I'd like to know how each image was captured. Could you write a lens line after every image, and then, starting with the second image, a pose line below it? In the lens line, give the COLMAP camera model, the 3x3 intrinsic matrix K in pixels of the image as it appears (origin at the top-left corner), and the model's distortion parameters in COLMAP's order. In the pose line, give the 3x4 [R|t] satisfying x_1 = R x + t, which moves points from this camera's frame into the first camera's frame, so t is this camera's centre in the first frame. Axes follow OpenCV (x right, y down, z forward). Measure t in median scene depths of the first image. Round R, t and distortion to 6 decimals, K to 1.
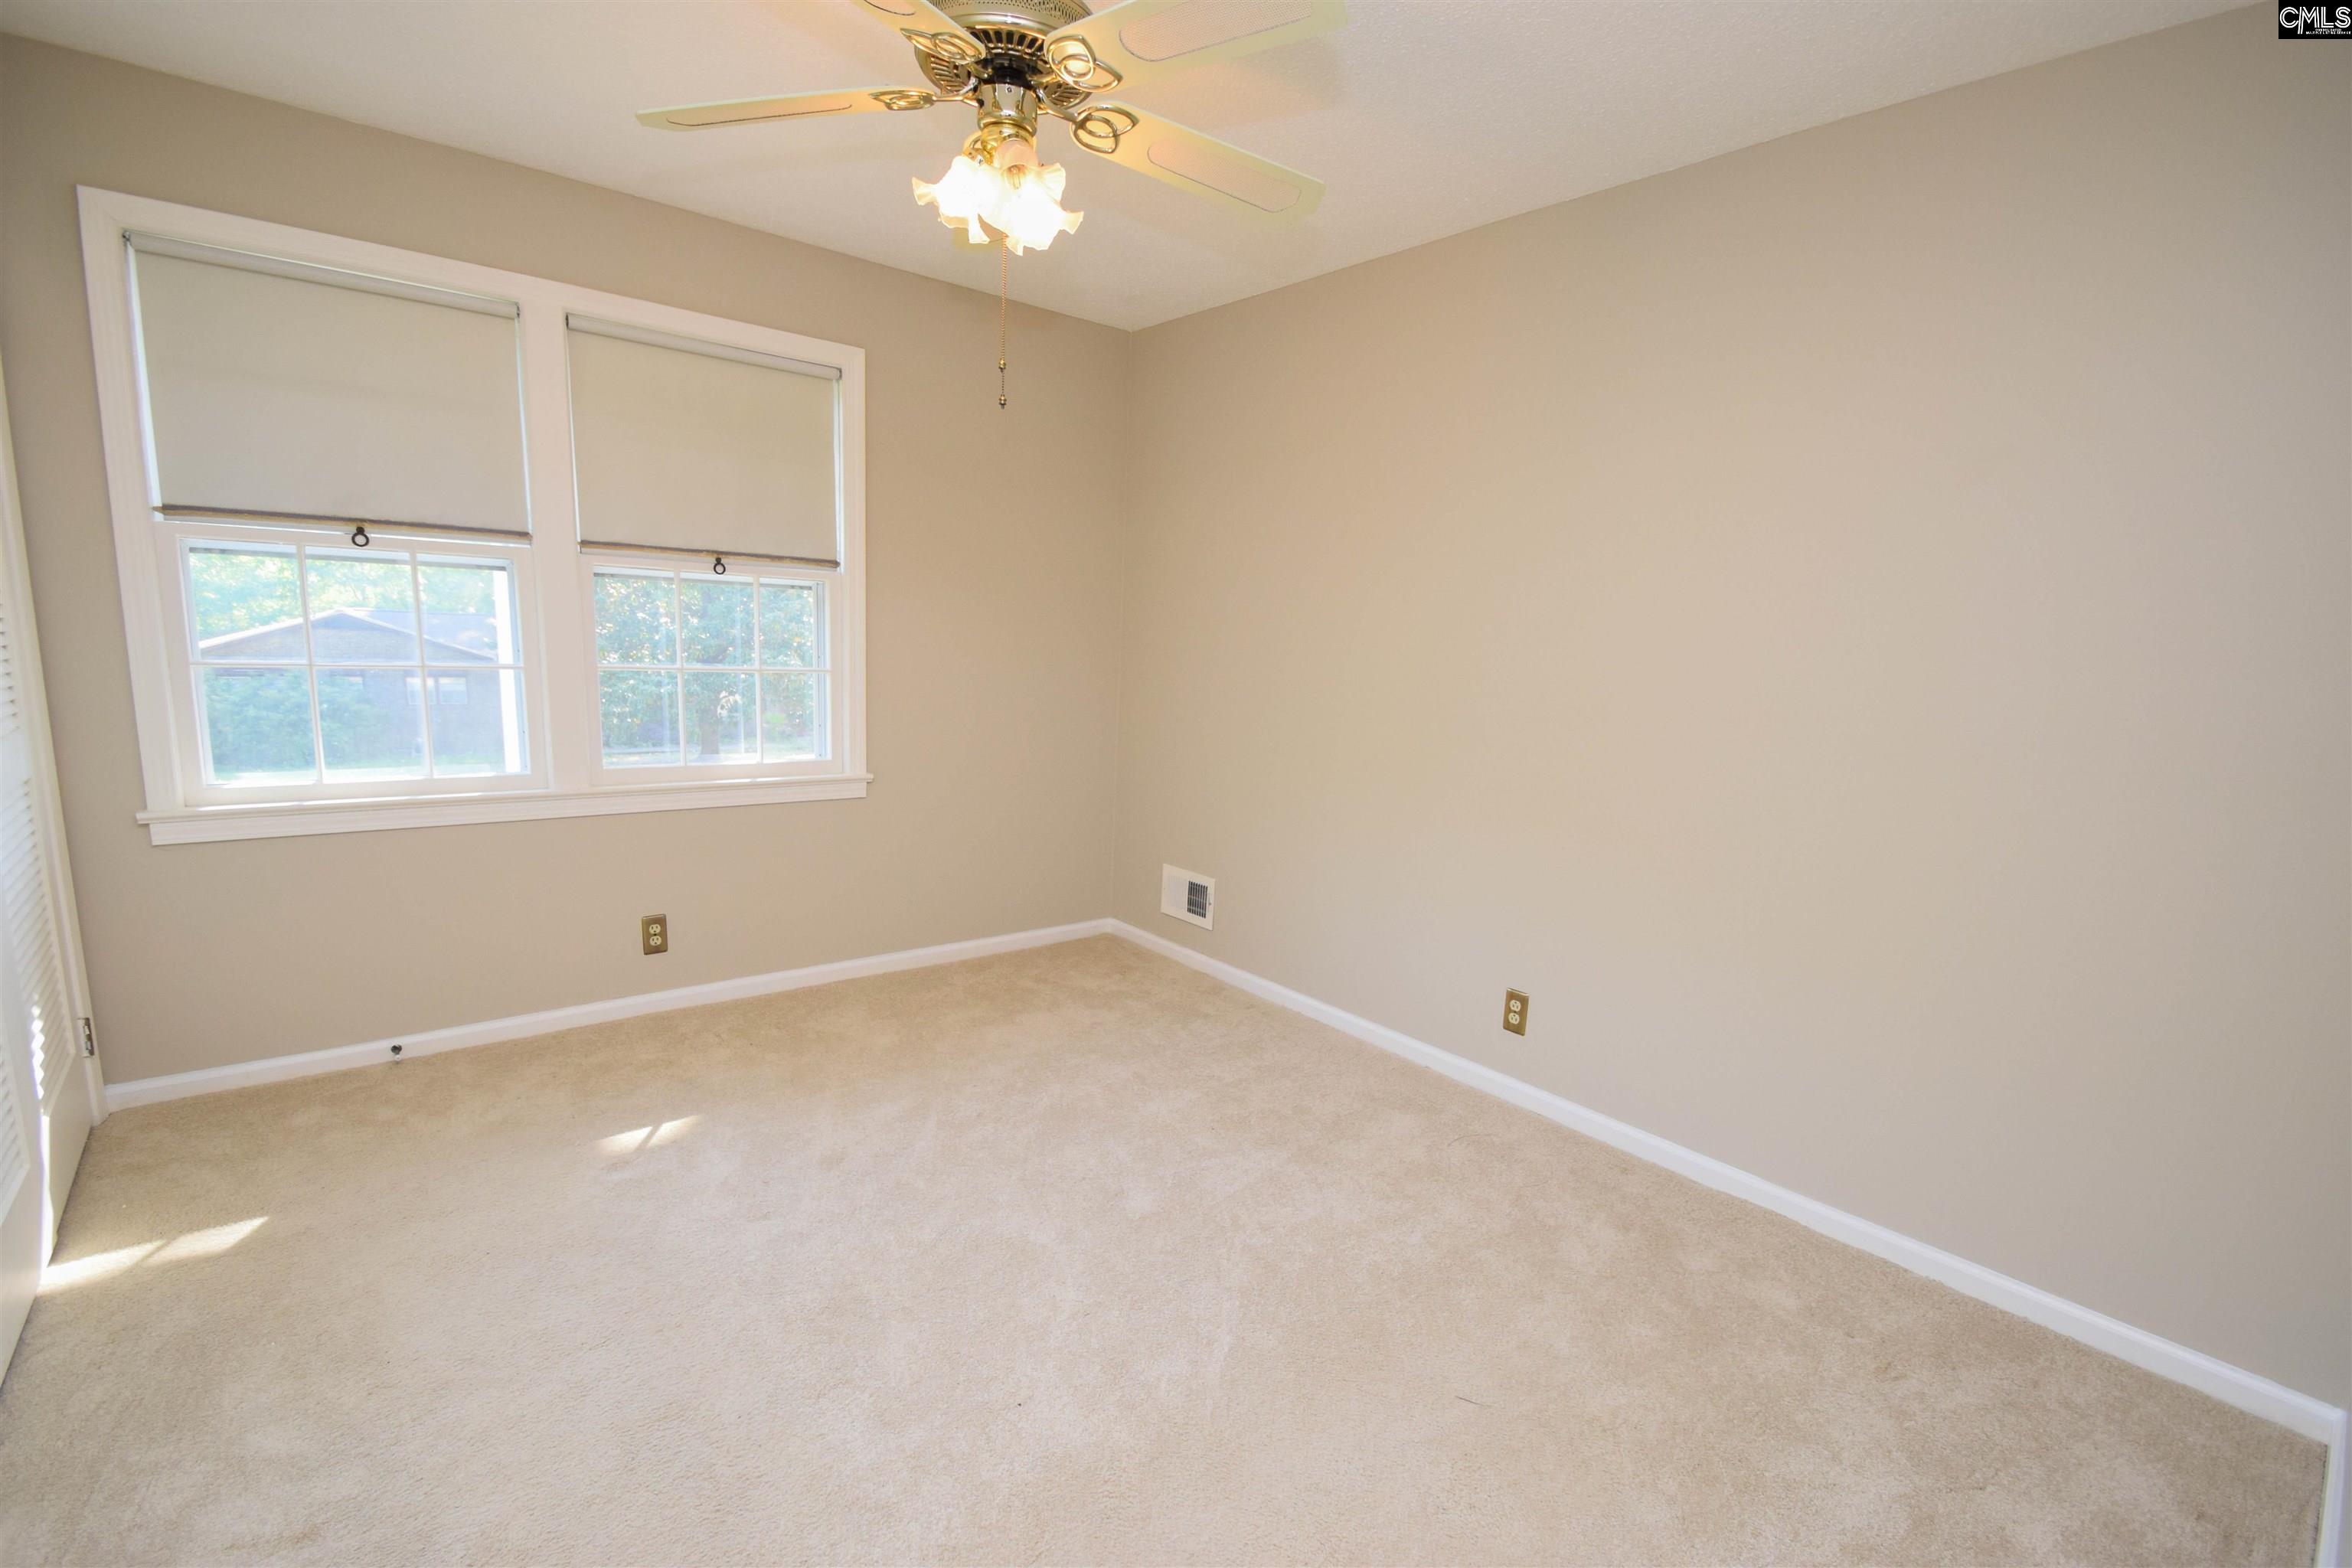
lens RADIAL K [[1027.0, 0, 1158.8], [0, 1027.0, 804.7], [0, 0, 1]] dist [0.001103, -0.000278]
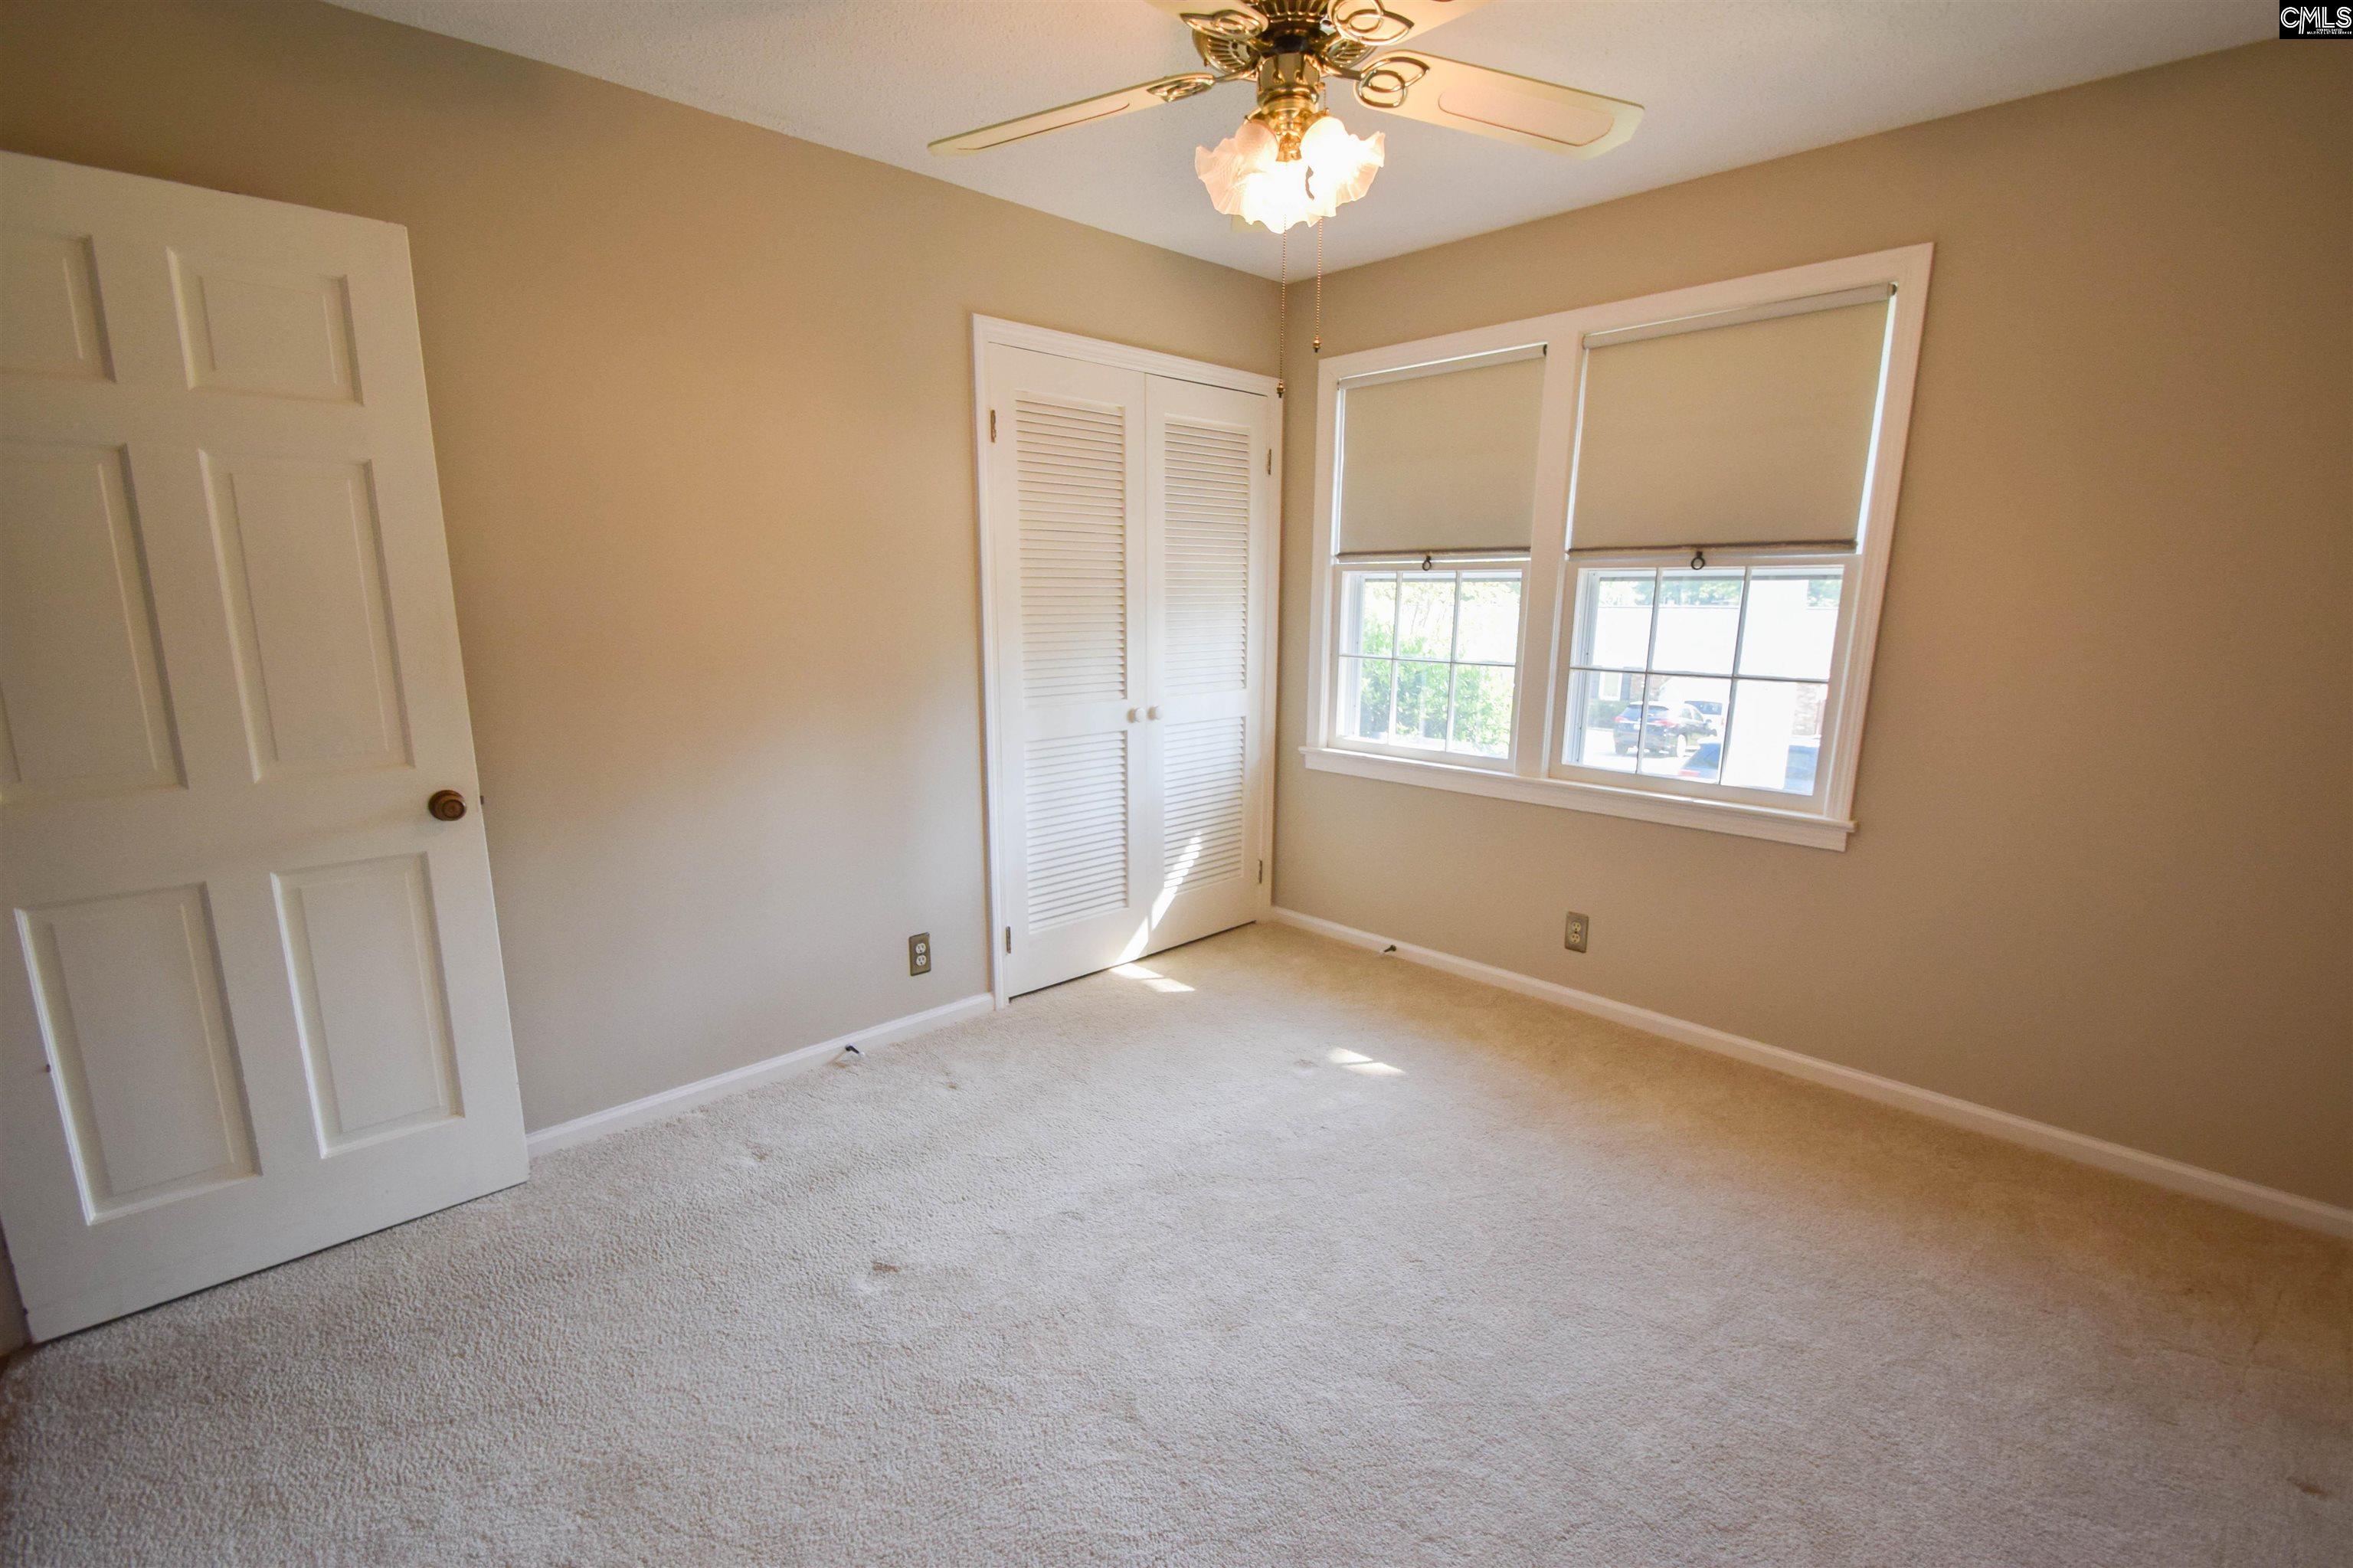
lens RADIAL K [[1048.9, 0, 1167.4], [0, 1048.9, 813.2], [0, 0, 1]] dist [-0.000414, -0.000221]
pose [[0.083720, 0.155338, -0.984307, 0.540367], [-0.175328, 0.974662, 0.138903, -0.070007], [0.980944, 0.160948, 0.108834, 0.537832]]
